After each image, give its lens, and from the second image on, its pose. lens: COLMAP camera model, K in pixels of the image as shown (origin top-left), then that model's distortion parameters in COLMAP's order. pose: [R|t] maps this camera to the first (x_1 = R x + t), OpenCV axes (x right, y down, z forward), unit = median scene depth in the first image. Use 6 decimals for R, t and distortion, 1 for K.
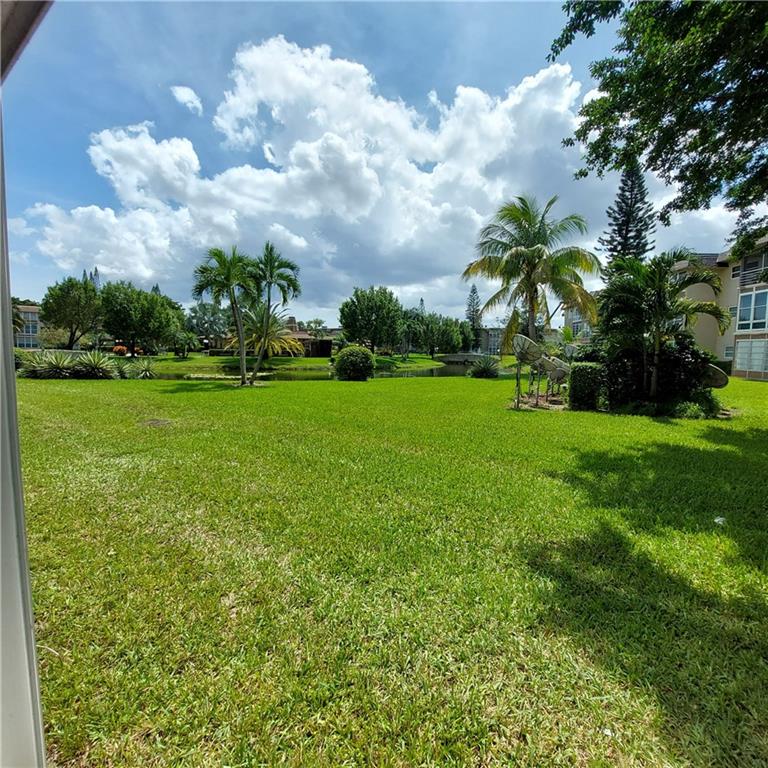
lens RADIAL K [[409.9, 0, 386.3], [0, 409.9, 384.8], [0, 0, 1]] dist [-0.018591, -0.001385]
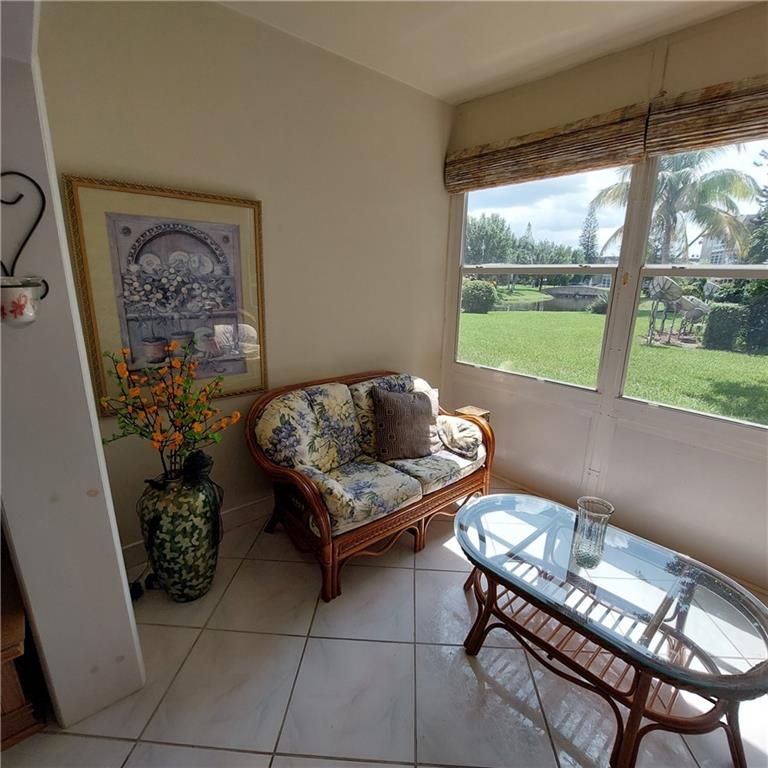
lens RADIAL K [[409.9, 0, 389.9], [0, 409.9, 387.9], [0, 0, 1]] dist [-0.018591, -0.001385]
pose [[0.976064, 0.063527, -0.207998, -0.066882], [-0.026435, 0.983951, 0.176469, -0.001076], [0.215871, -0.166746, 0.962079, -0.114298]]
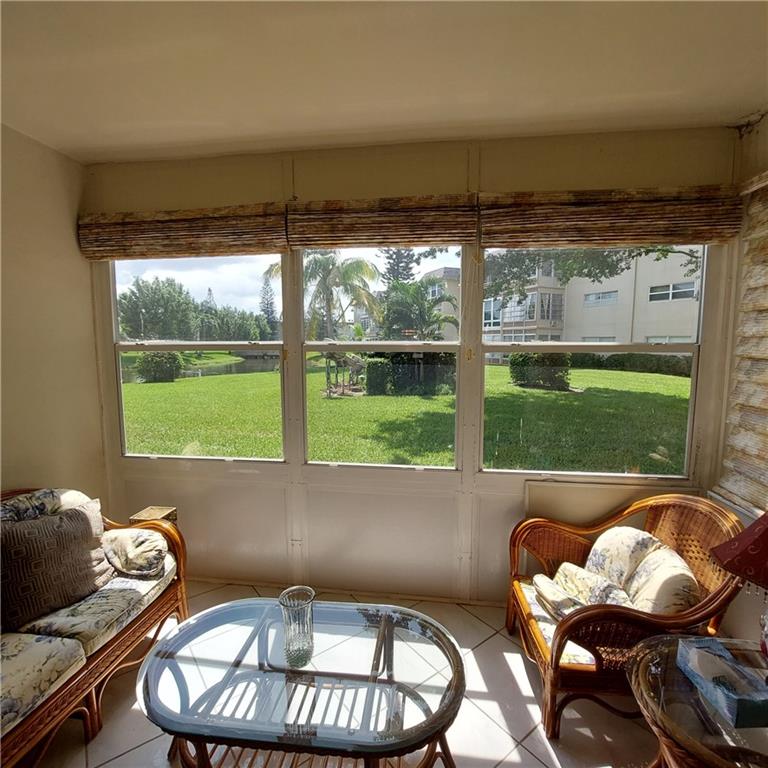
lens RADIAL K [[409.9, 0, 389.3], [0, 409.9, 385.5], [0, 0, 1]] dist [-0.018591, -0.001385]
pose [[0.879492, -0.063290, 0.471686, -0.060823], [0.053553, 0.997984, 0.034053, -0.006119], [-0.472890, -0.004689, 0.881109, -0.107673]]
